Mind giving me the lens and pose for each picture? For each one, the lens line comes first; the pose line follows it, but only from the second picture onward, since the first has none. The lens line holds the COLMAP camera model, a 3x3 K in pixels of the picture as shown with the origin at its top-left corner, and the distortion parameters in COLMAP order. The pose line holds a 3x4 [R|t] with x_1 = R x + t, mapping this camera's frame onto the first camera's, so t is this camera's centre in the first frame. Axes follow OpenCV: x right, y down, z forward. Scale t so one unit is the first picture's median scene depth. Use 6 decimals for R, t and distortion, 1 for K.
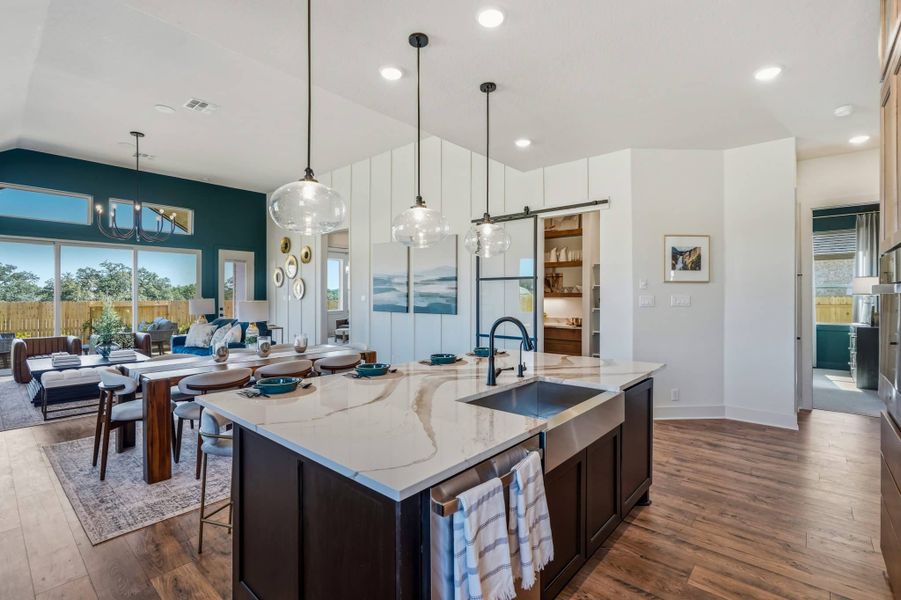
lens RADIAL K [[418.7, 0, 452.4], [0, 418.7, 295.5], [0, 0, 1]] dist [-0.014034, 0.005337]
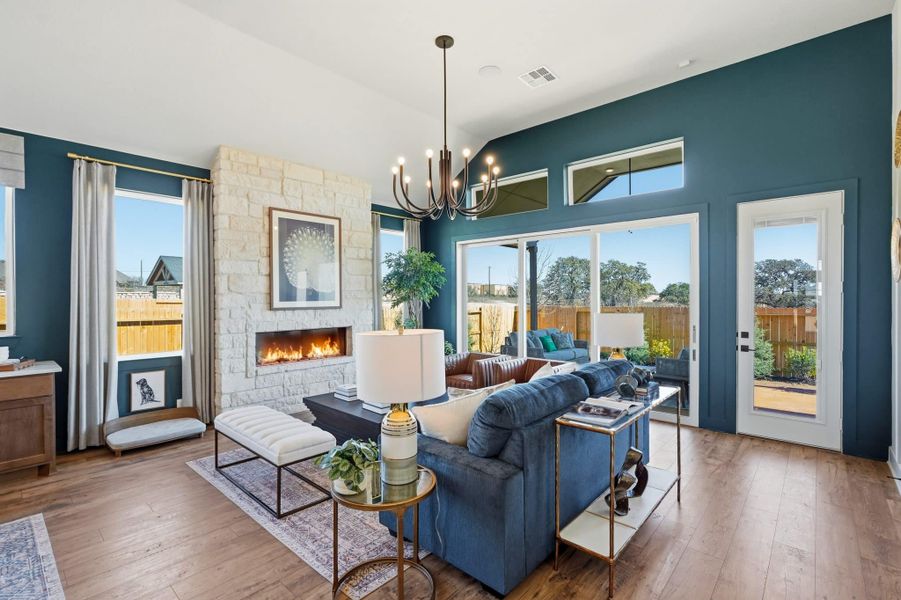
lens RADIAL K [[418.7, 0, 452.1], [0, 418.7, 300.2], [0, 0, 1]] dist [-0.014034, 0.005337]
pose [[-0.015239, 0.004266, -0.999875, -0.127716], [0.003834, 0.999984, 0.004208, -0.010826], [0.999877, -0.003769, -0.015255, 0.892852]]
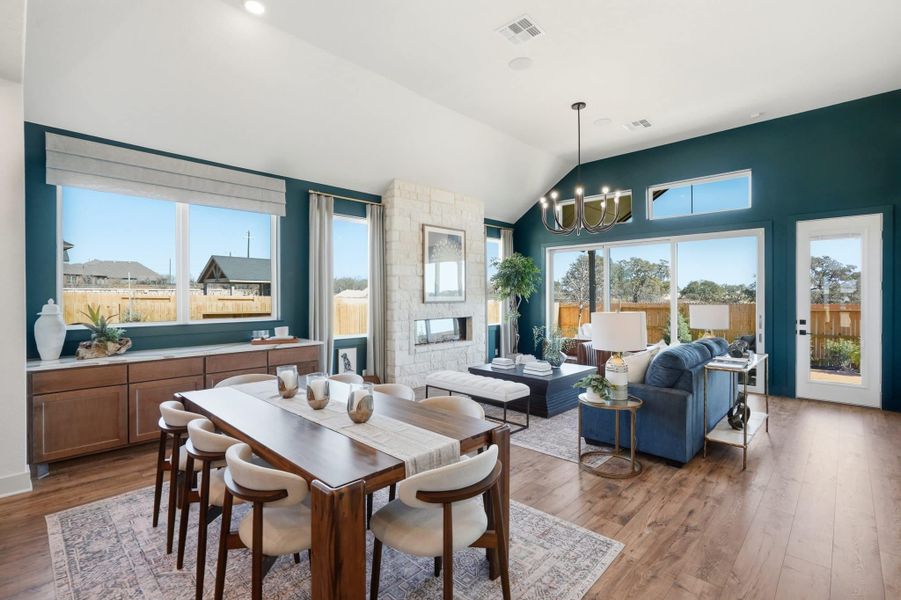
lens RADIAL K [[418.7, 0, 449.3], [0, 418.7, 296.5], [0, 0, 1]] dist [-0.014034, 0.005337]
pose [[-0.055794, 0.001504, -0.998441, 0.077885], [0.002663, 0.999996, 0.001358, -0.007908], [0.998439, -0.002583, -0.055798, 0.691286]]
